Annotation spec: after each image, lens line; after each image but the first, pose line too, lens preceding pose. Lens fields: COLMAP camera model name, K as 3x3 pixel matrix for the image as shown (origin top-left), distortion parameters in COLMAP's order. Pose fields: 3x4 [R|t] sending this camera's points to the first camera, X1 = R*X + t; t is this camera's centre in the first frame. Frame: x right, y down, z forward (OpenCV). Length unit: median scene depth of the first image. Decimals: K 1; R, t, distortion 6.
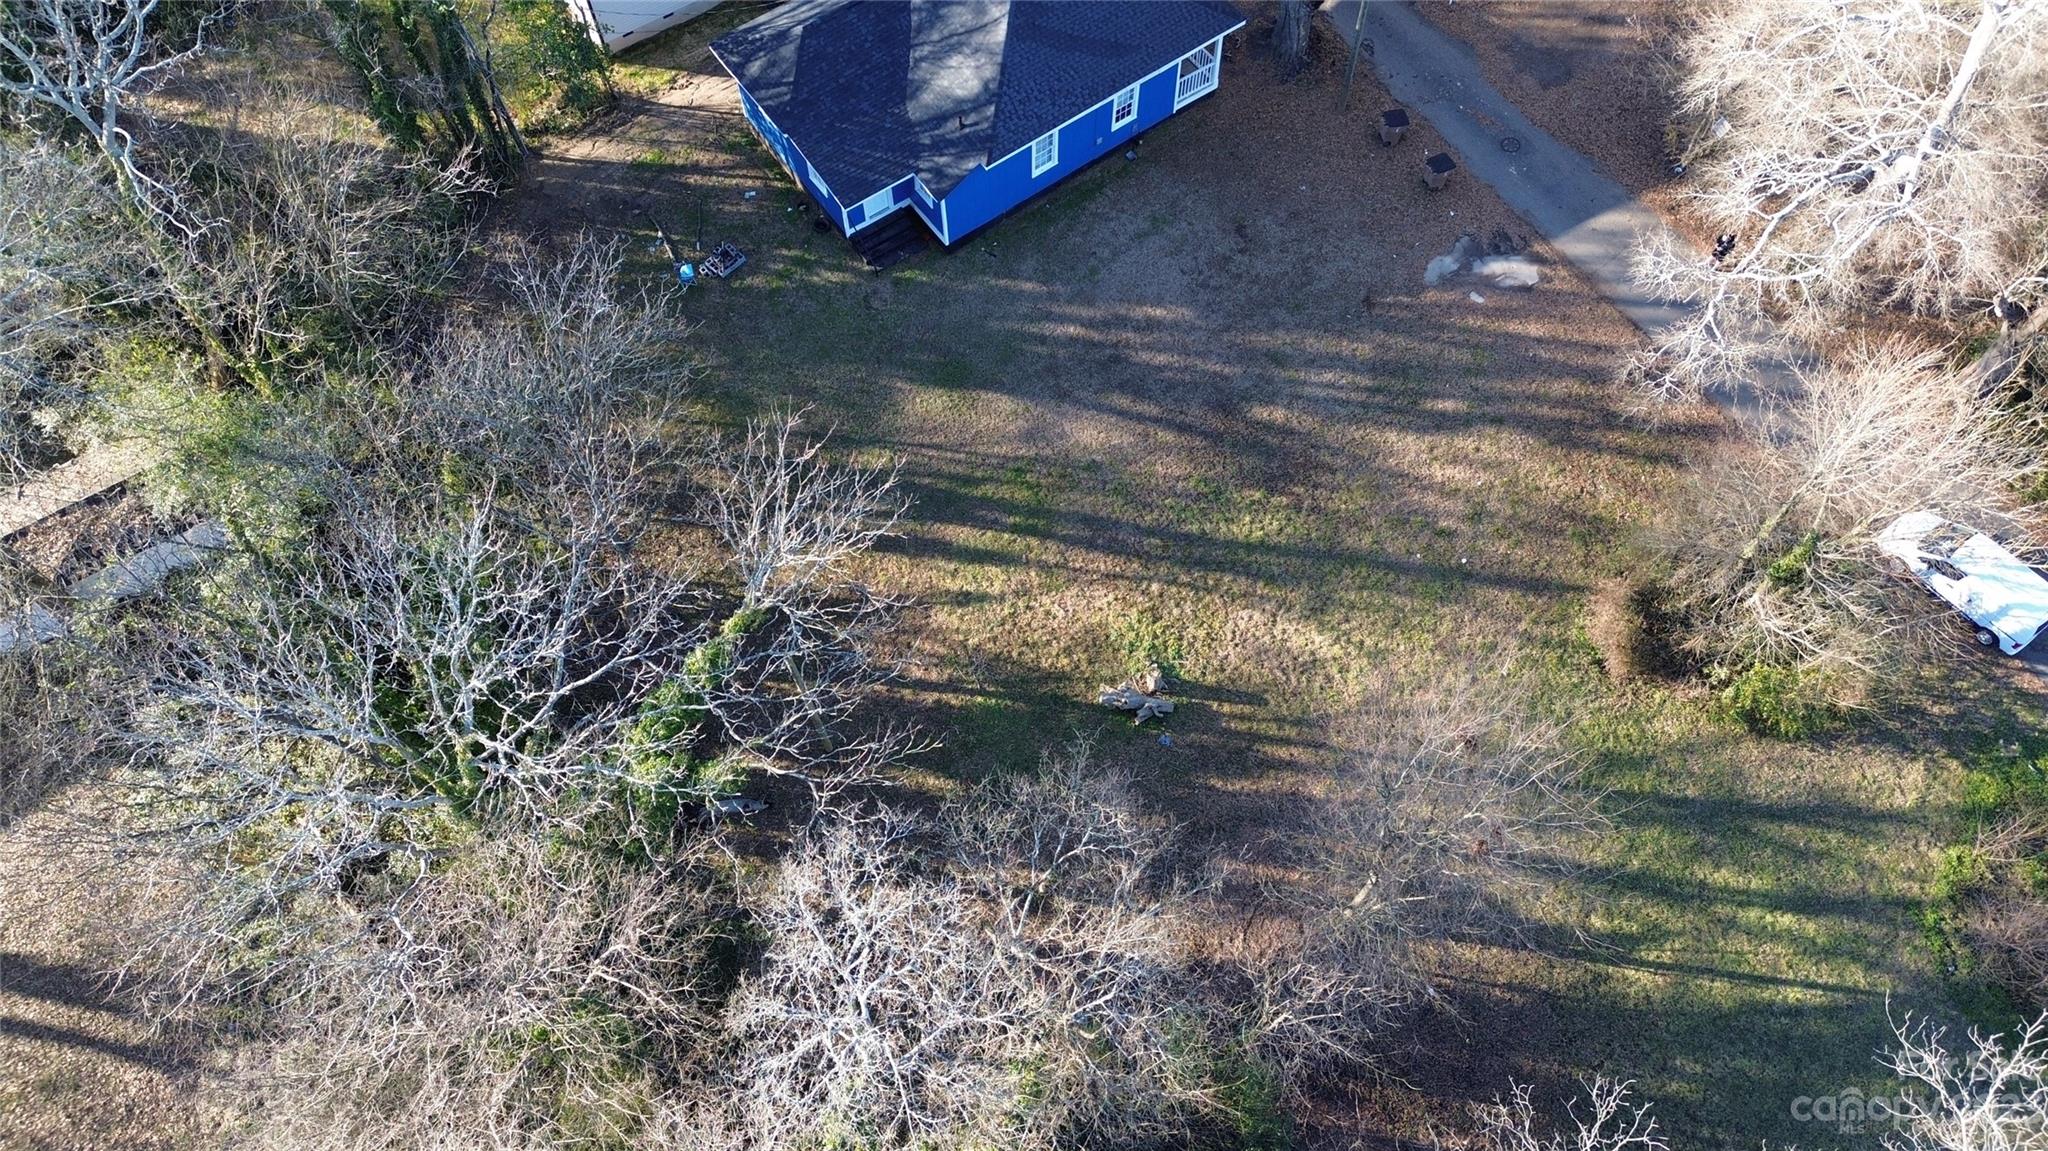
lens RADIAL K [[1419.5, 0, 1024.0], [0, 1419.5, 575.5], [0, 0, 1]] dist [0.076252, -0.062295]
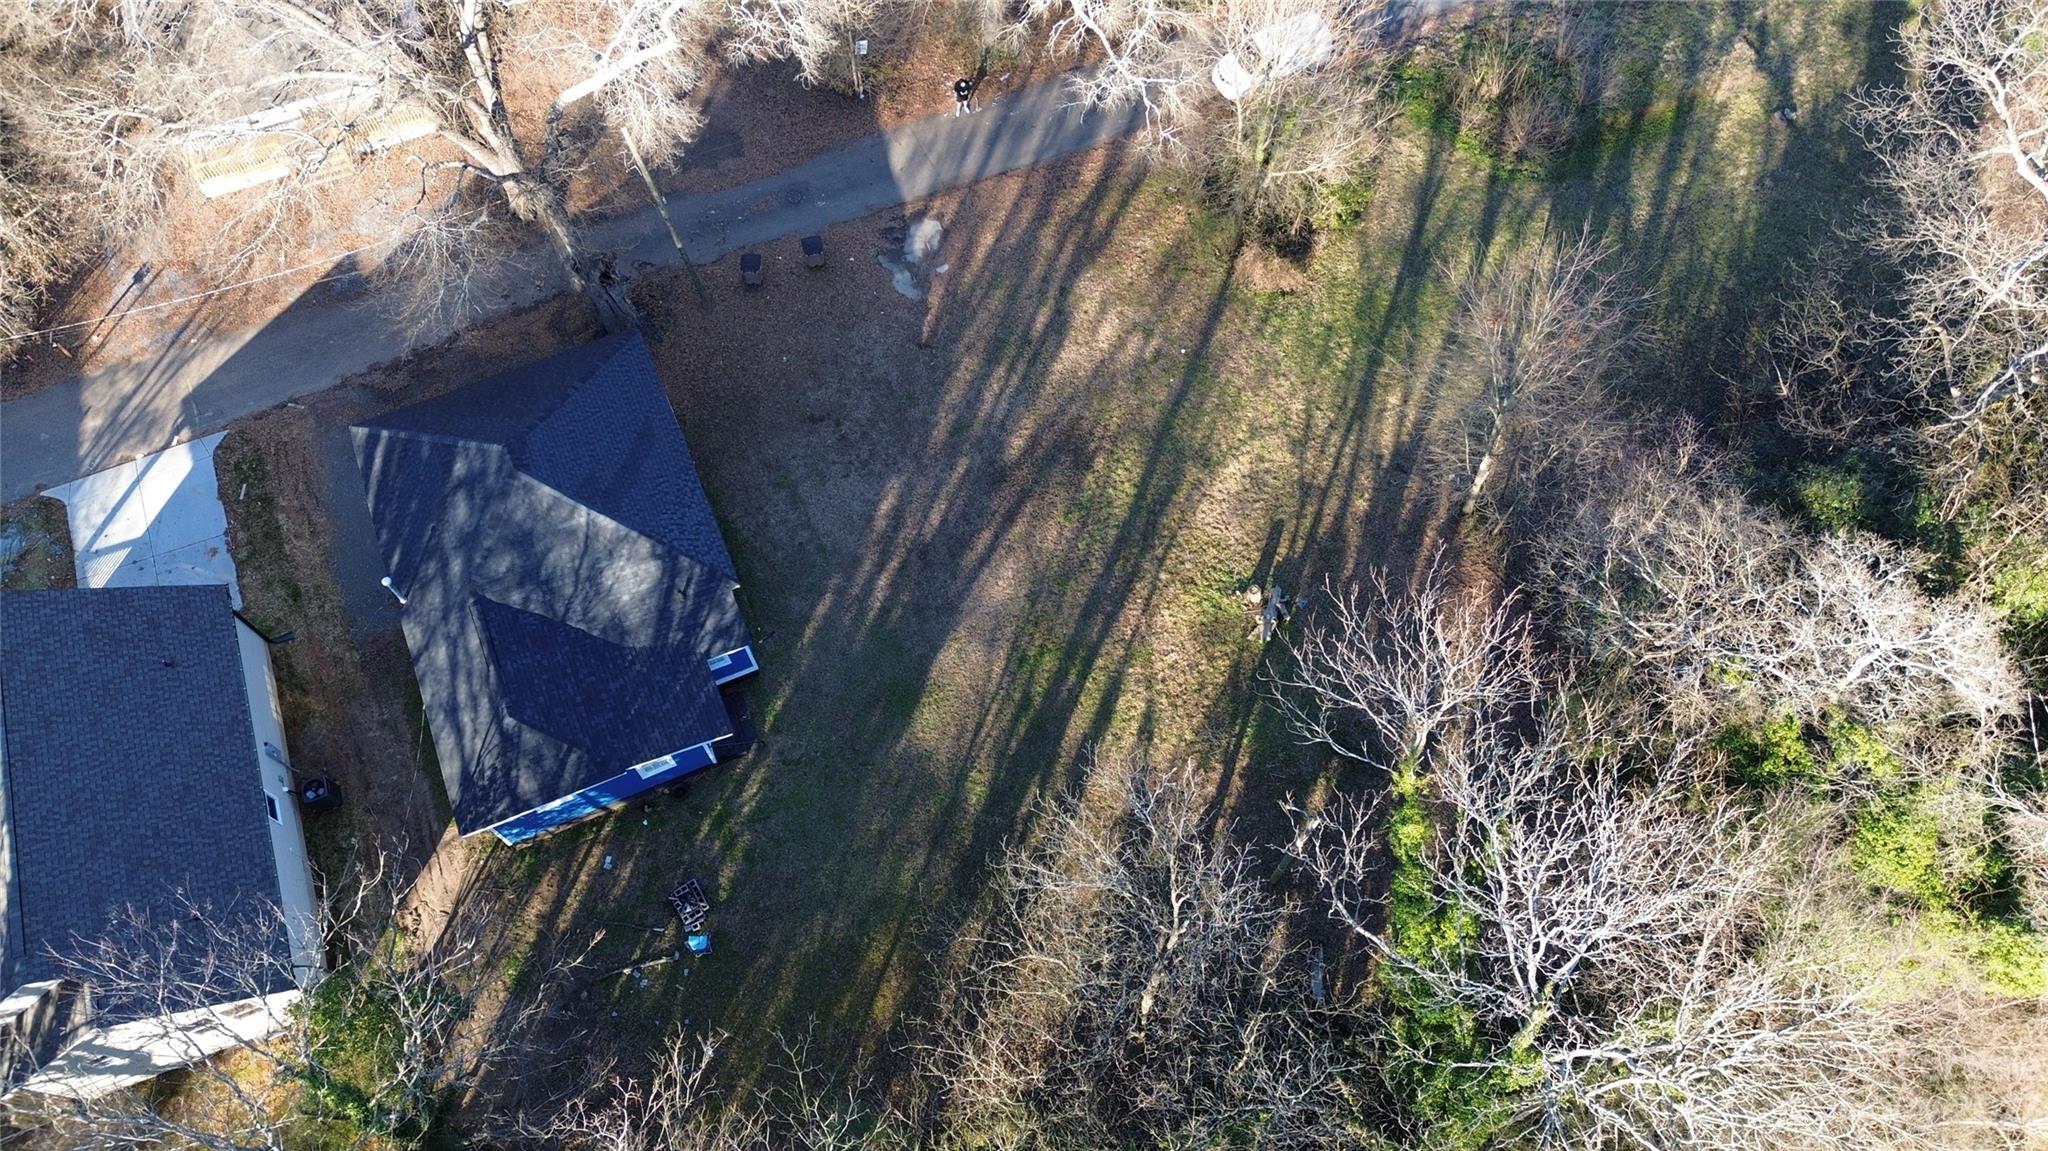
lens RADIAL K [[1441.4, 0, 1018.1], [0, 1441.4, 569.2], [0, 0, 1]] dist [0.101869, -0.082638]
pose [[0.215690, -0.869074, 0.445183, -0.430870], [0.879063, 0.371311, 0.298960, -0.430344], [-0.425119, 0.326862, 0.844059, 0.076764]]
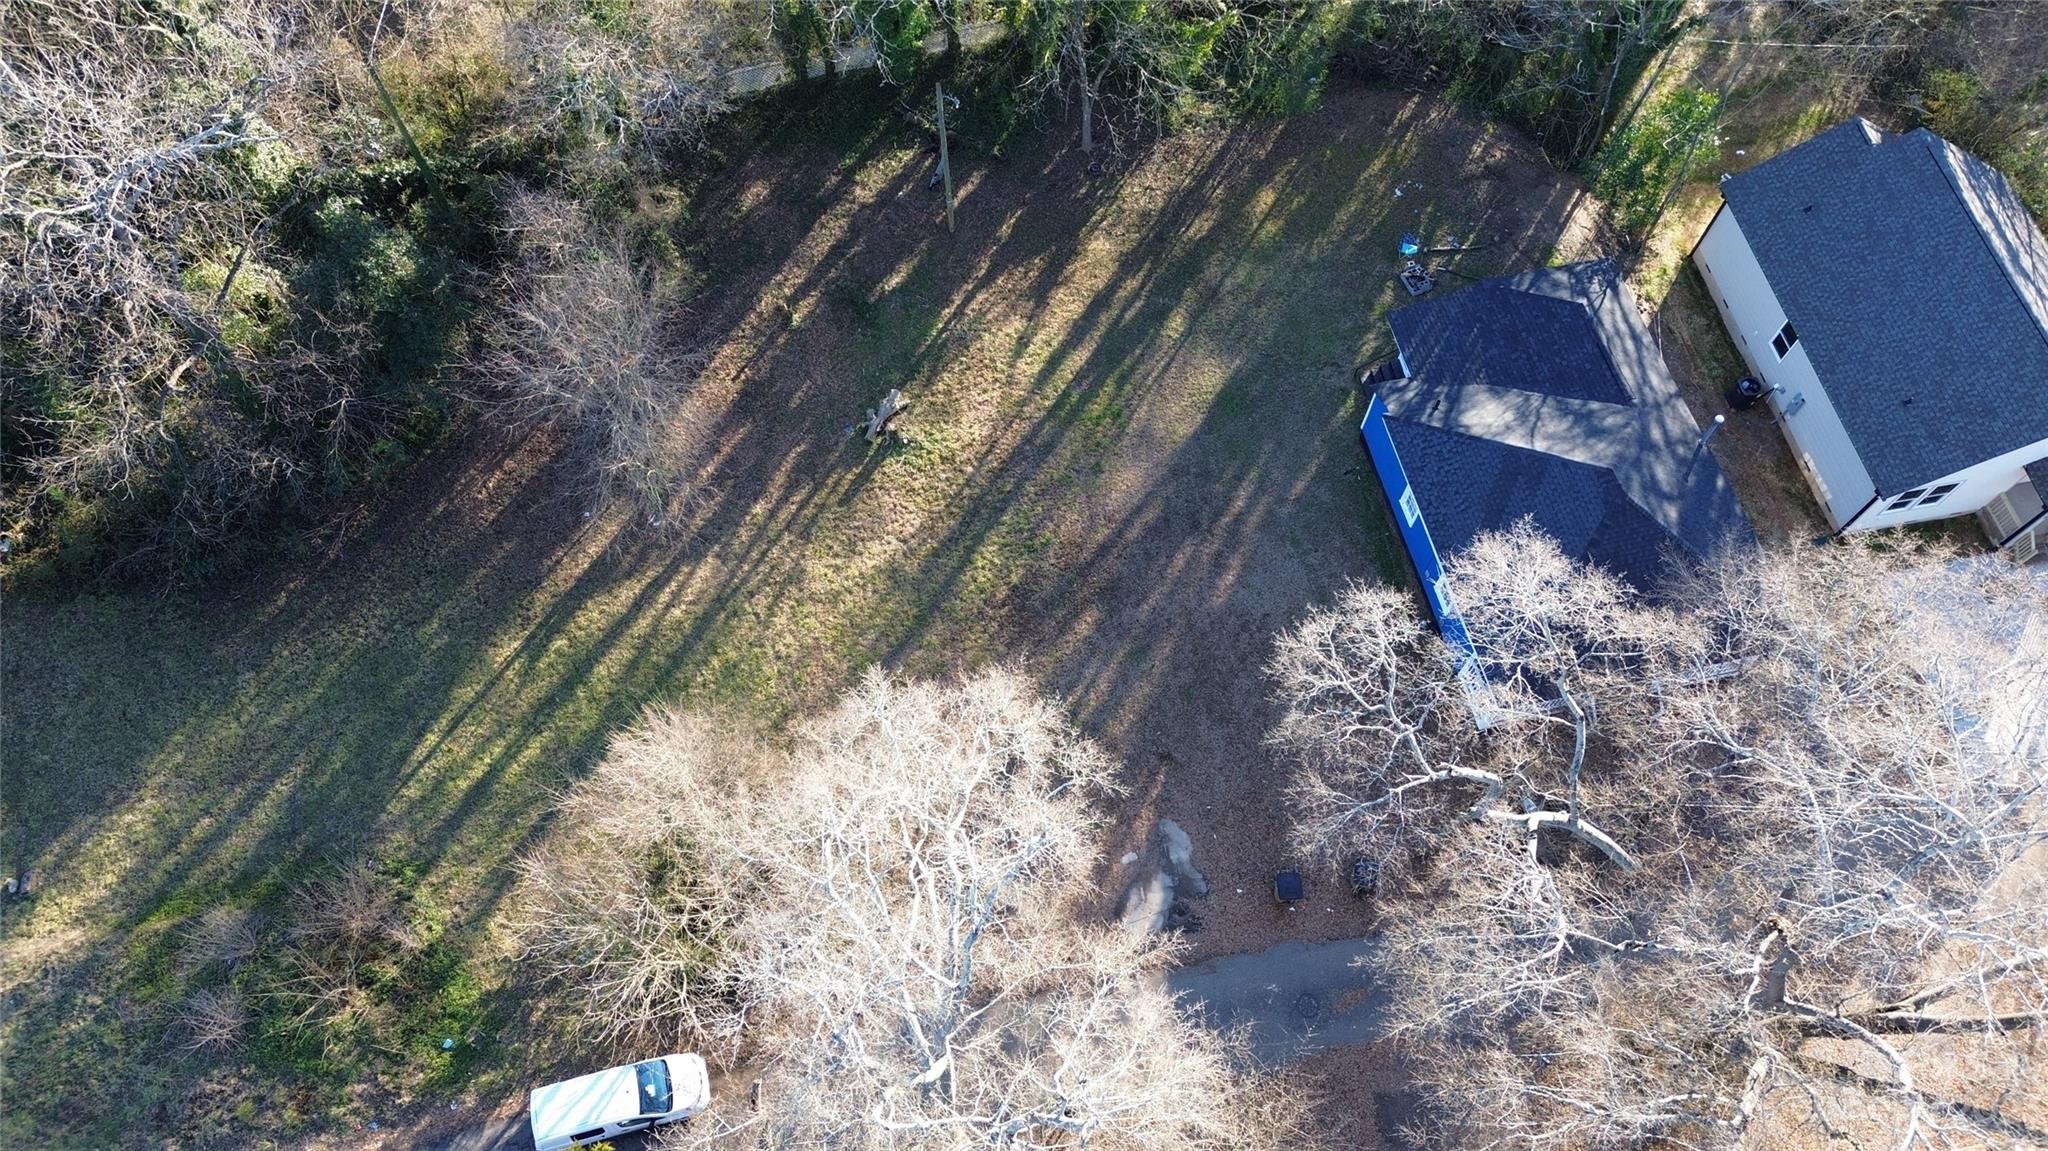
lens RADIAL K [[1441.4, 0, 1018.1], [0, 1441.4, 569.2], [0, 0, 1]] dist [0.101869, -0.082638]
pose [[-0.397295, 0.824778, -0.402365, 0.616485], [-0.823258, -0.126603, 0.553370, -0.687176], [0.405467, 0.551101, 0.729304, 0.182210]]
